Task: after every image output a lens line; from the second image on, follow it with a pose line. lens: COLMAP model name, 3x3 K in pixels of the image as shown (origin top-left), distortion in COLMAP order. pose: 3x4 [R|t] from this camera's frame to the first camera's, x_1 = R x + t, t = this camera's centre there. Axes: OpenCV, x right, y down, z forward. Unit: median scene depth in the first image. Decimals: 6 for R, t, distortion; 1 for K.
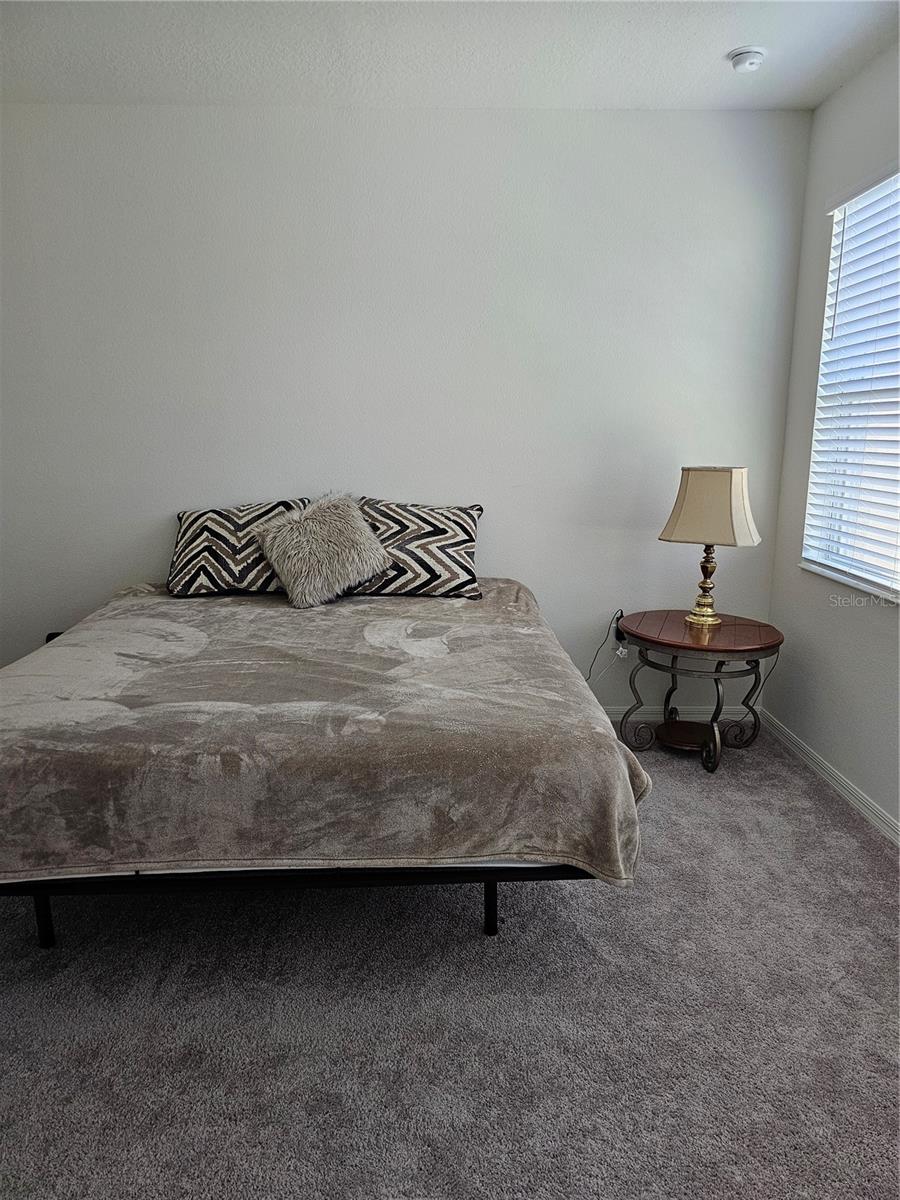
lens RADIAL K [[804.4, 0, 456.9], [0, 804.4, 607.9], [0, 0, 1]] dist [0.061713, -0.054795]
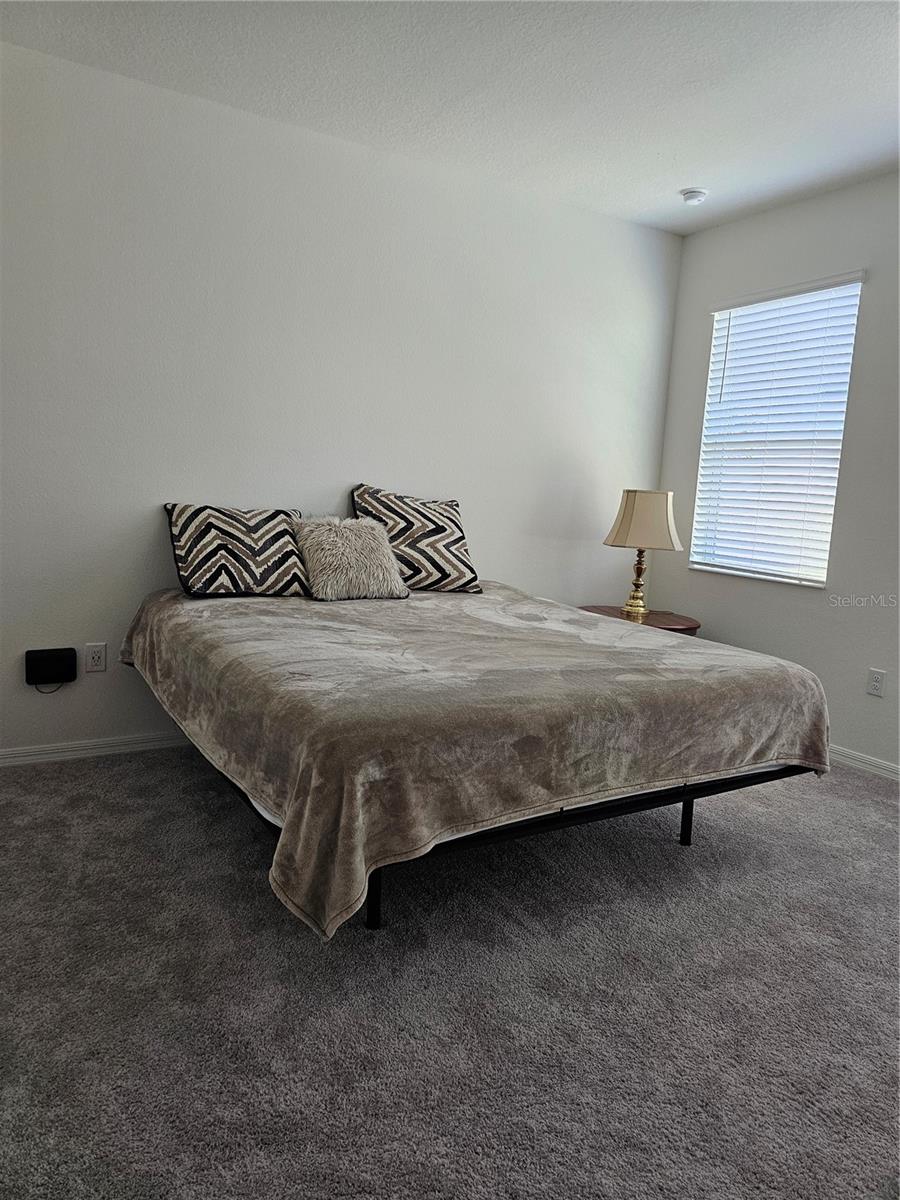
lens RADIAL K [[804.4, 0, 461.1], [0, 804.4, 591.1], [0, 0, 1]] dist [0.061713, -0.054795]
pose [[0.862312, -0.008334, 0.506308, -0.564740], [0.039946, 0.997868, -0.051609, 0.040278], [-0.504799, 0.064728, 0.860807, 0.046750]]
